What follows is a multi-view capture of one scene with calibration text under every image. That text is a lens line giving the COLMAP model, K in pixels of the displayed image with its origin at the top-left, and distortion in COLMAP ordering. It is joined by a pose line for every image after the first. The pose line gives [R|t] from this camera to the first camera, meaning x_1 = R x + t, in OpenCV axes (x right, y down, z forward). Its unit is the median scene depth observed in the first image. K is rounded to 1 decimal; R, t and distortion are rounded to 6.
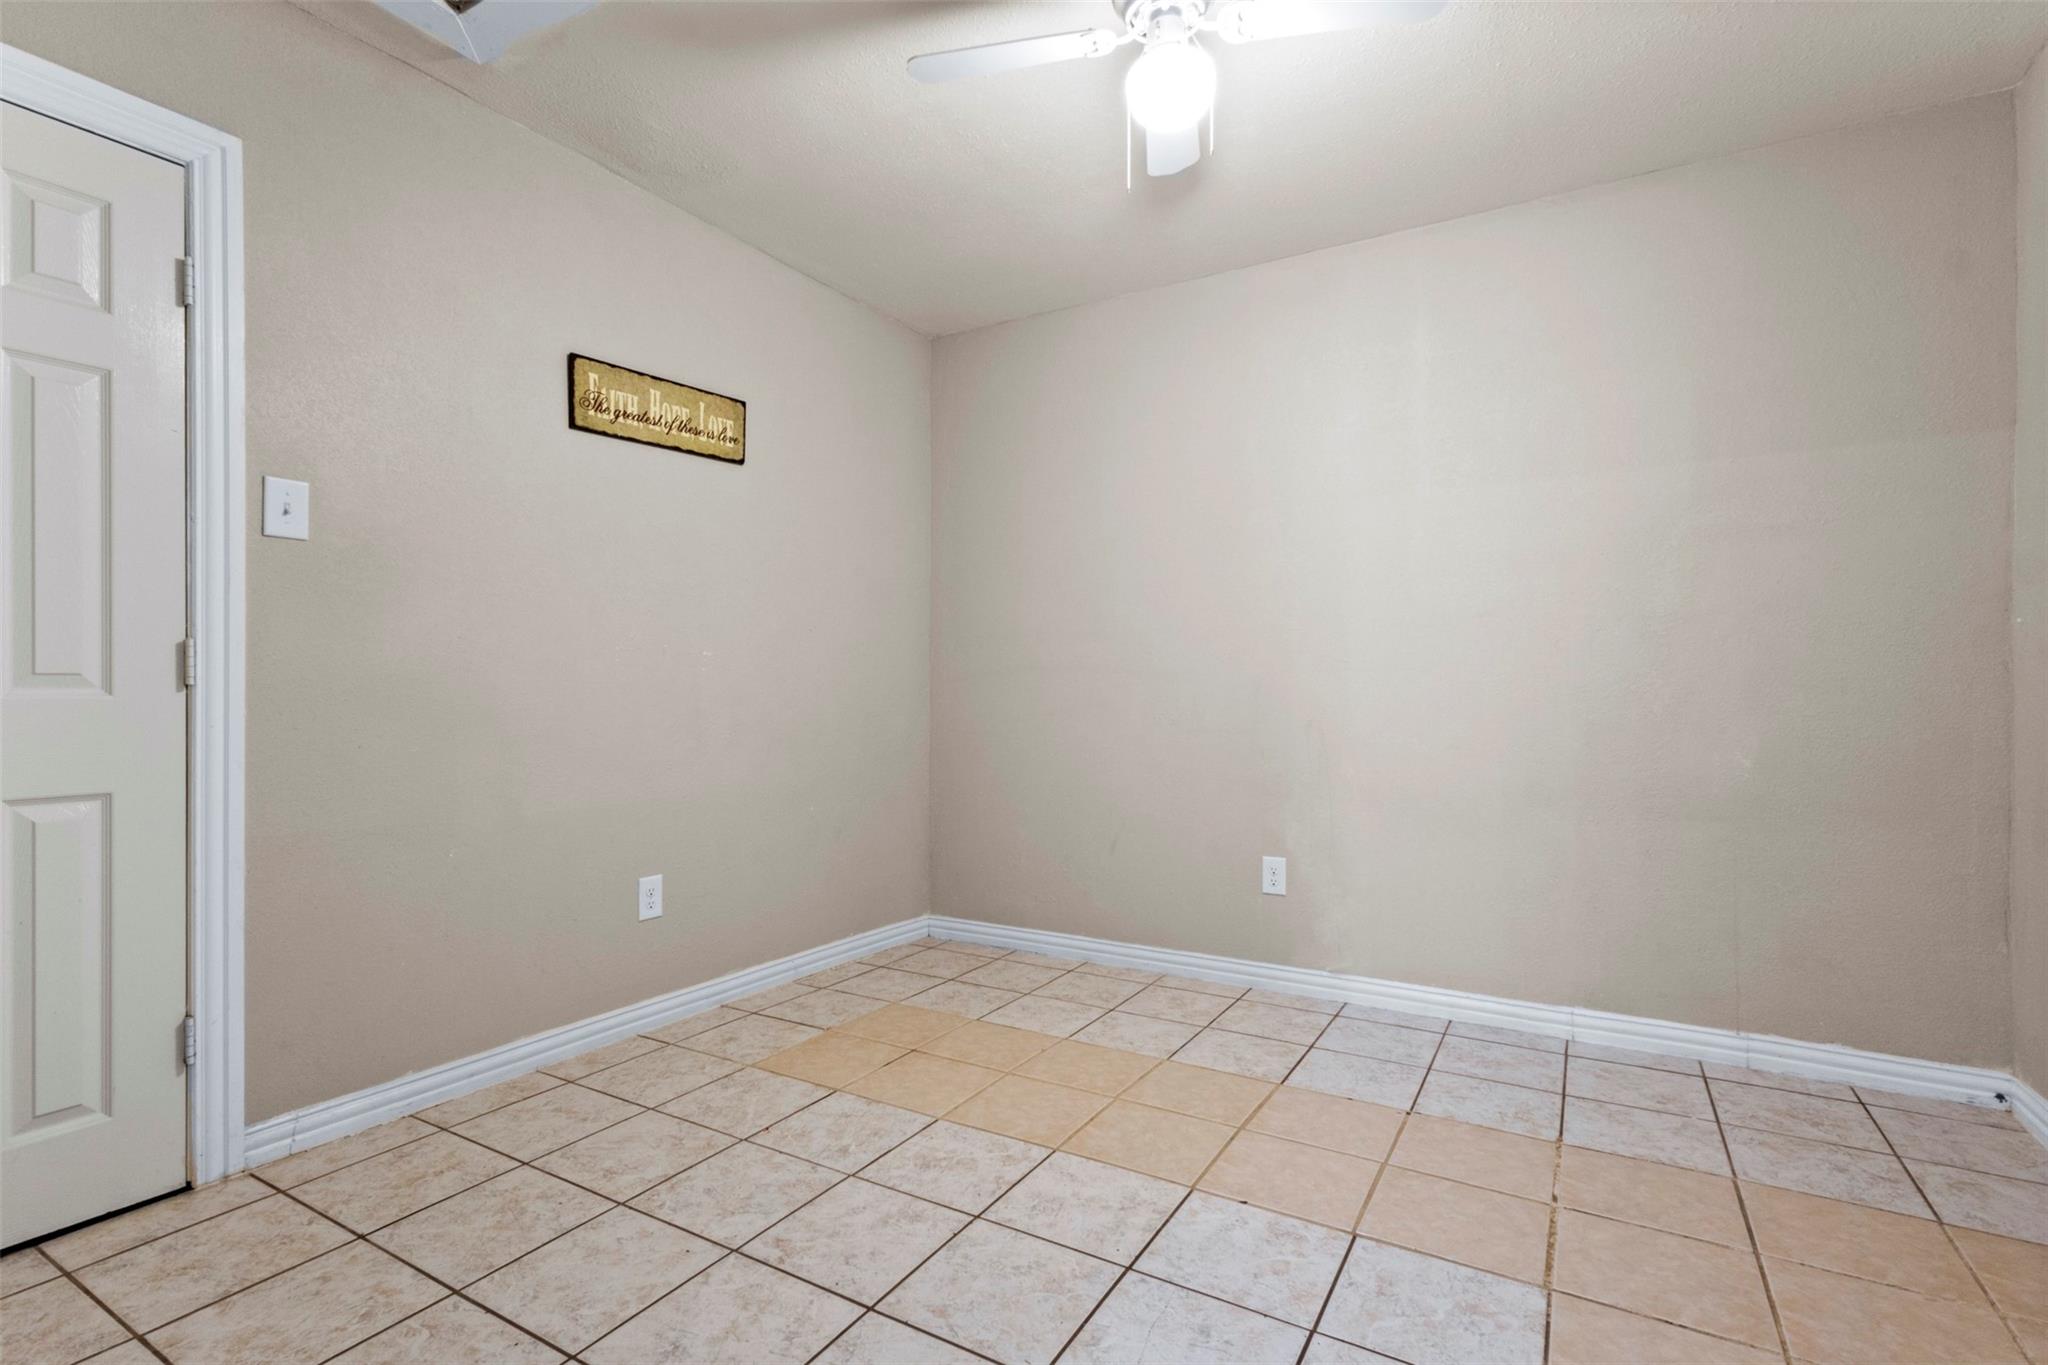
lens RADIAL K [[962.3, 0, 1021.3], [0, 962.3, 688.0], [0, 0, 1]] dist [0.003379, 0.000148]
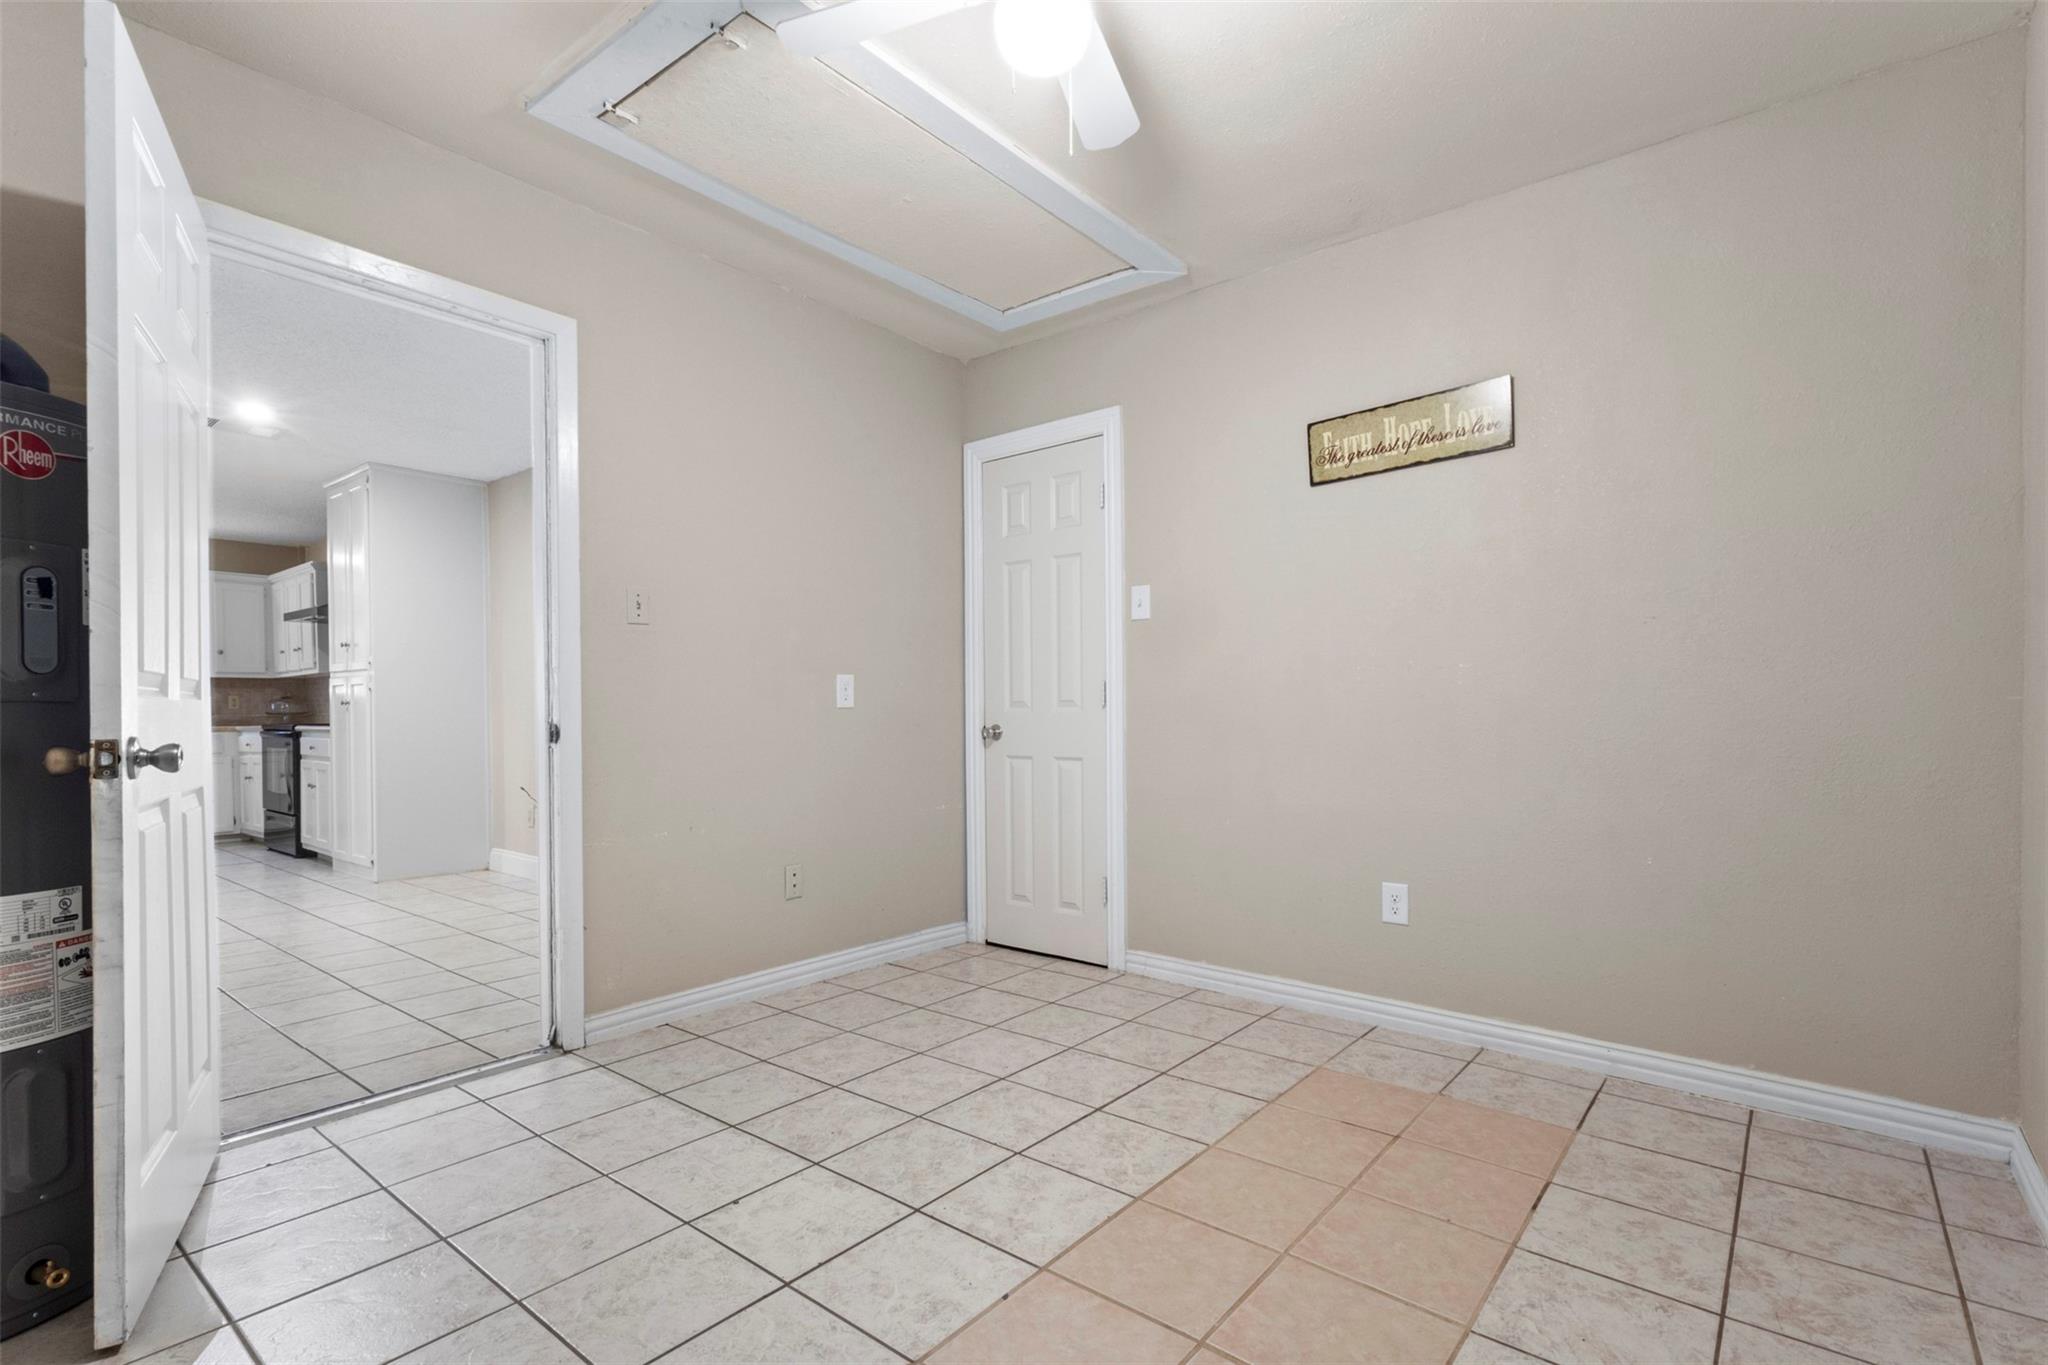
lens RADIAL K [[962.3, 0, 1015.2], [0, 962.3, 718.5], [0, 0, 1]] dist [0.003379, 0.000148]
pose [[-0.156573, 0.006802, -0.987643, 0.817341], [0.008521, 0.999948, 0.005536, 0.008465], [0.987630, -0.007549, -0.156623, 0.870144]]
